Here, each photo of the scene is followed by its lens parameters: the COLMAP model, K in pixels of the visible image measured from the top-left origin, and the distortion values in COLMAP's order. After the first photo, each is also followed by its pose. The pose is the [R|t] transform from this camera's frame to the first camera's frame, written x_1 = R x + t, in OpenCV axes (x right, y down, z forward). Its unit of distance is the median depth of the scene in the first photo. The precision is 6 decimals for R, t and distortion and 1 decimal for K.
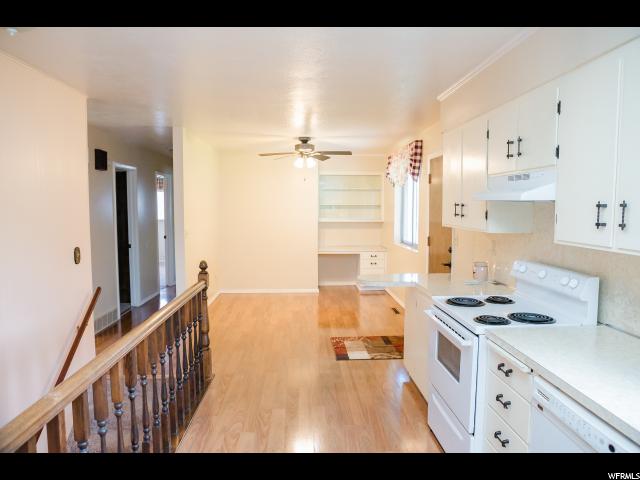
lens RADIAL K [[443.7, 0, 318.5], [0, 443.7, 242.7], [0, 0, 1]] dist [-0.122502, 0.098193]
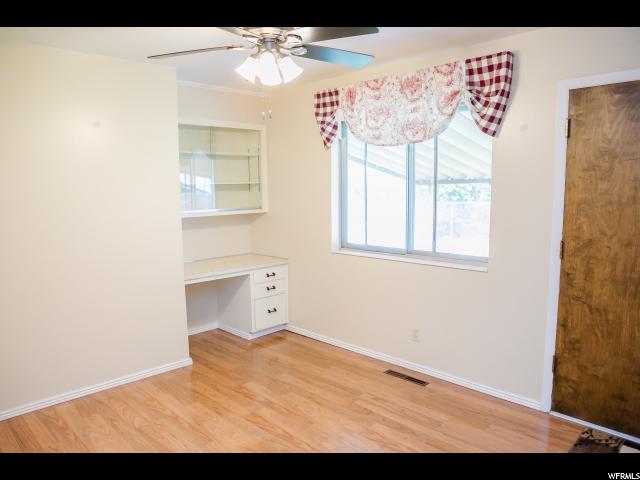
lens RADIAL K [[443.7, 0, 318.5], [0, 443.7, 242.7], [0, 0, 1]] dist [-0.122502, 0.098193]
pose [[0.737701, -0.091091, 0.668954, -0.340391], [0.065348, 0.995838, 0.063538, -0.070804], [-0.671957, -0.003157, 0.740583, 0.917602]]
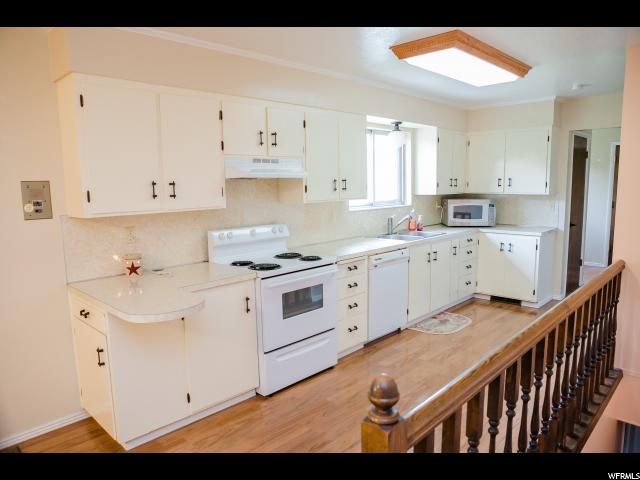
lens RADIAL K [[443.7, 0, 318.5], [0, 443.7, 242.7], [0, 0, 1]] dist [-0.122502, 0.098193]
pose [[-0.690589, -0.084030, 0.718349, -0.344797], [0.080113, 0.978228, 0.191447, -0.079802], [-0.718797, 0.189760, -0.668821, 0.973907]]
